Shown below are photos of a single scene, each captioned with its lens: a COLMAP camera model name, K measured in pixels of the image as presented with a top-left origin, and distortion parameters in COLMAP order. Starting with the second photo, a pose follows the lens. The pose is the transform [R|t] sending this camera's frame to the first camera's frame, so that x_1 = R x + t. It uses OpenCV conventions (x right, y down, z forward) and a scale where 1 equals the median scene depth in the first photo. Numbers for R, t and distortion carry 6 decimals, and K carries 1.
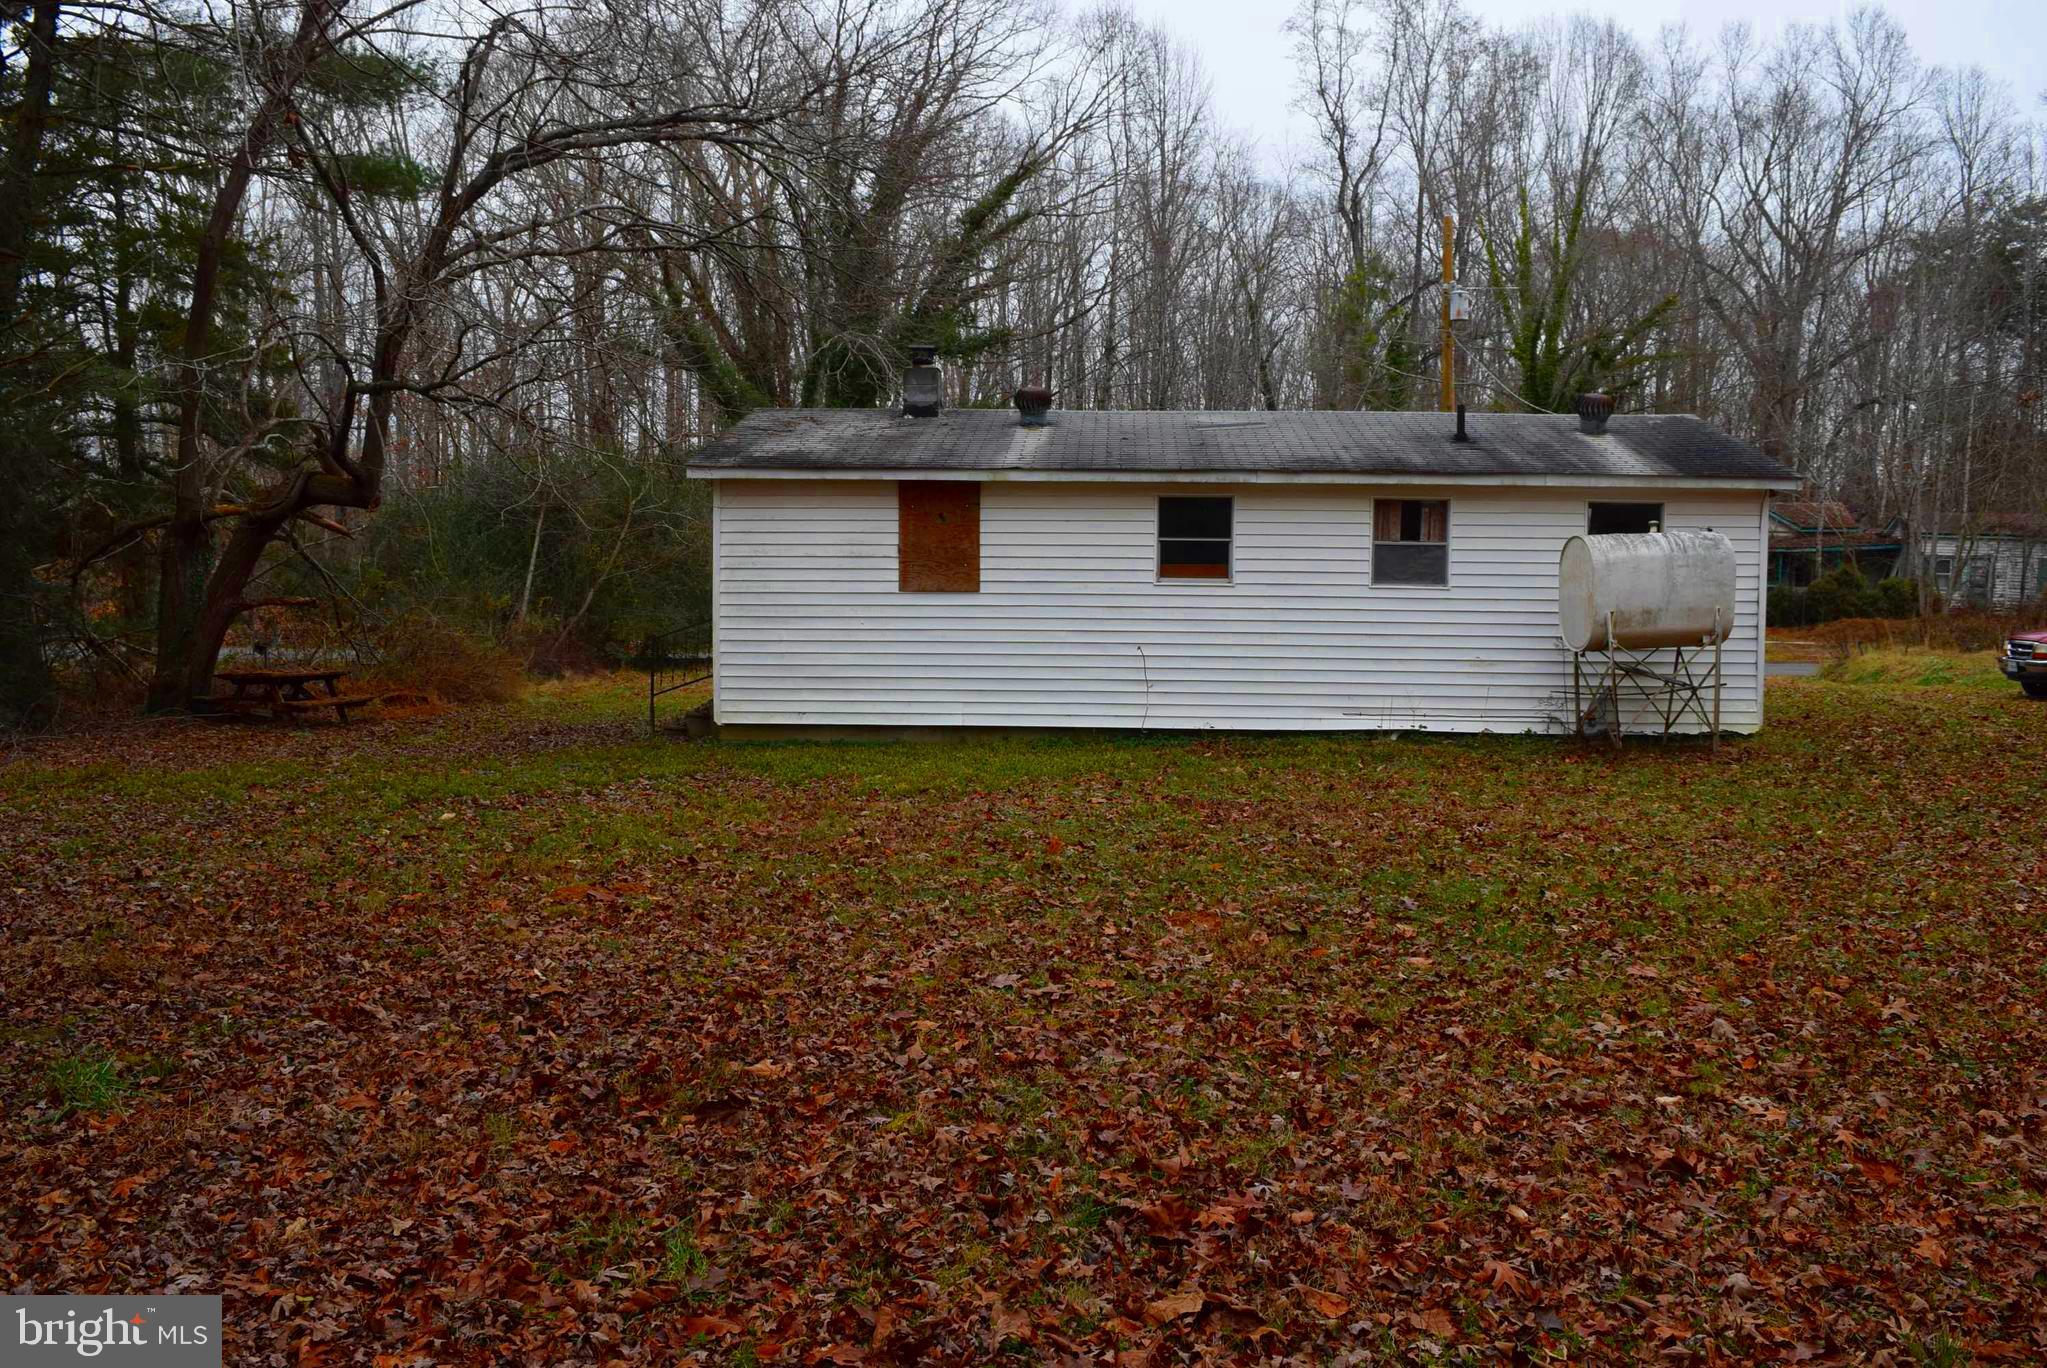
lens RADIAL K [[1595.0, 0, 1029.8], [0, 1595.0, 690.6], [0, 0, 1]] dist [-0.096833, 0.018632]
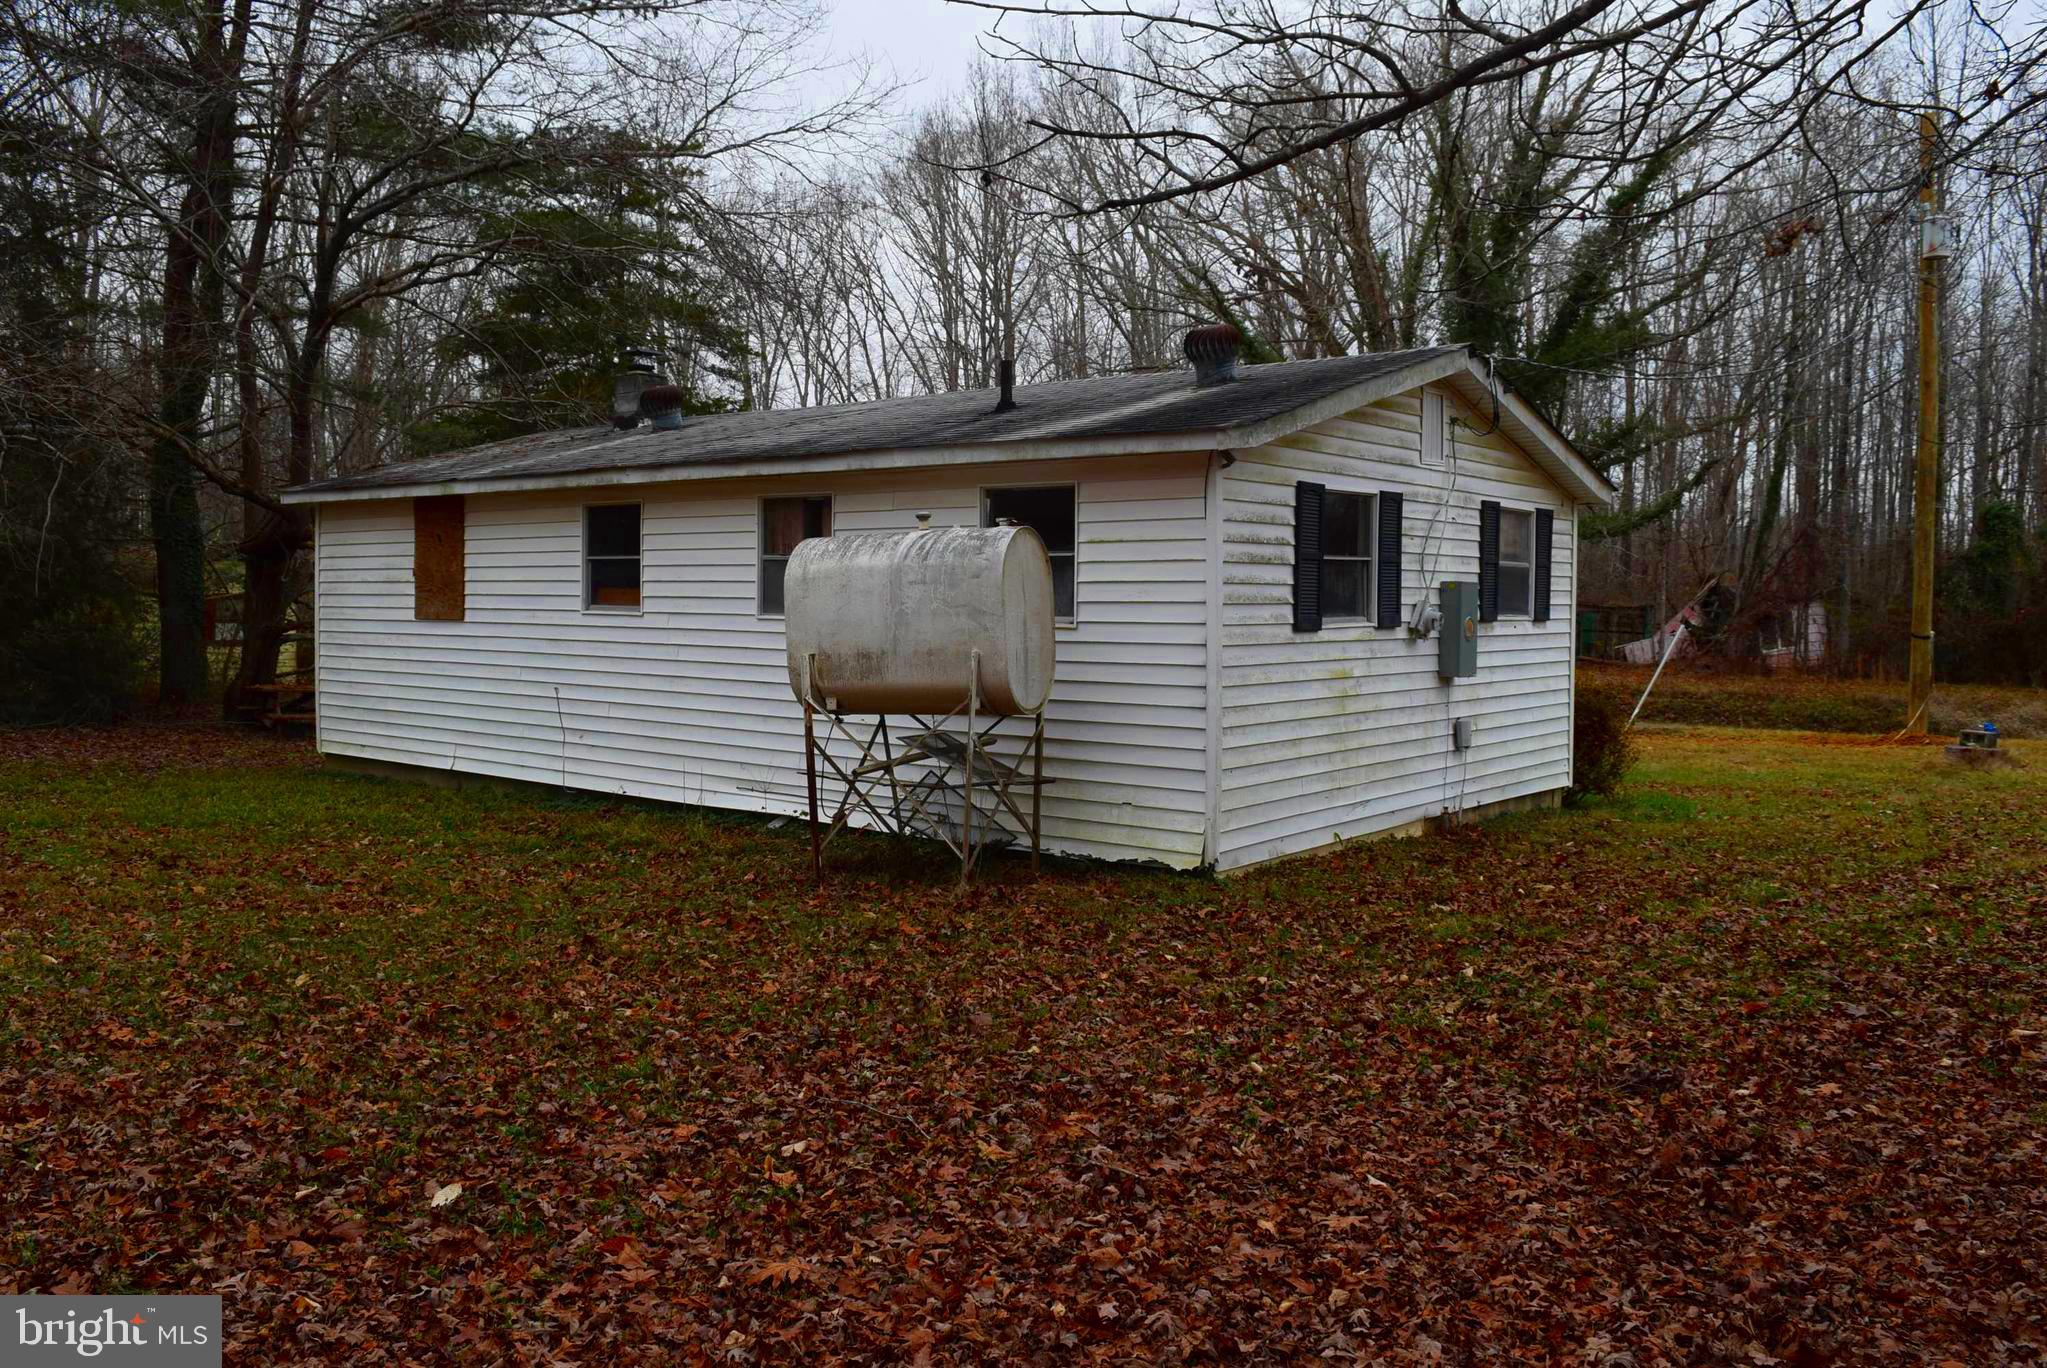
lens RADIAL K [[1595.0, 0, 1026.2], [0, 1595.0, 674.9], [0, 0, 1]] dist [-0.096833, 0.018632]
pose [[0.822708, 0.029715, -0.567687, 0.730690], [-0.049977, 0.998547, -0.020160, -0.029844], [0.566263, 0.044957, 0.822998, 0.460514]]
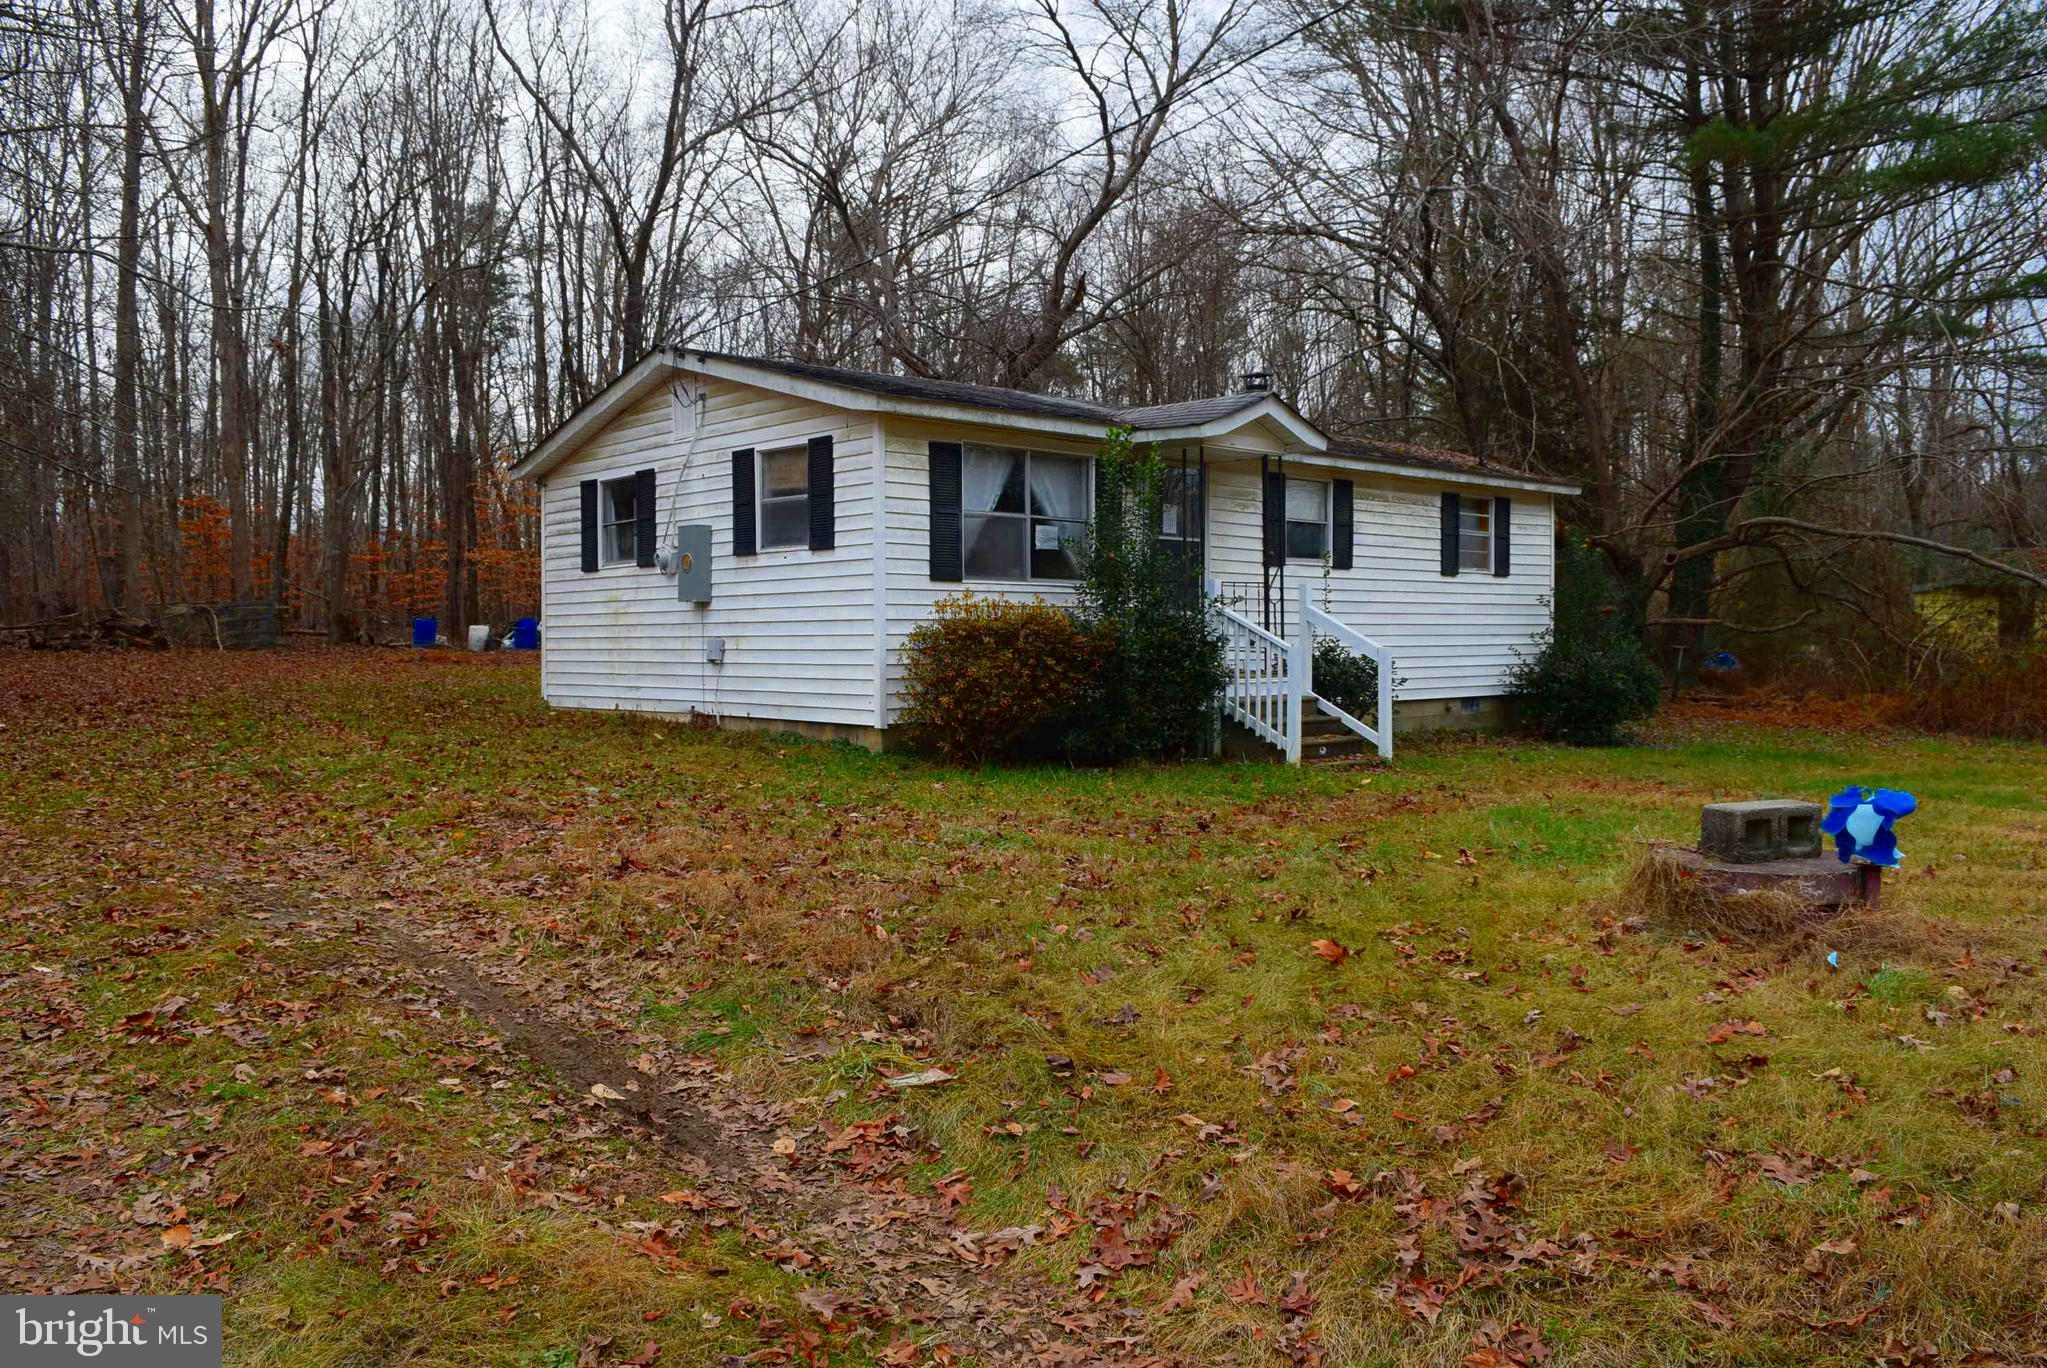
lens RADIAL K [[1595.0, 0, 1015.8], [0, 1595.0, 687.2], [0, 0, 1]] dist [-0.096833, 0.018632]
pose [[-0.681996, 0.018549, -0.731121, 0.996497], [-0.058913, 0.995036, 0.080199, -0.083705], [0.728980, 0.097767, -0.677518, 1.801071]]
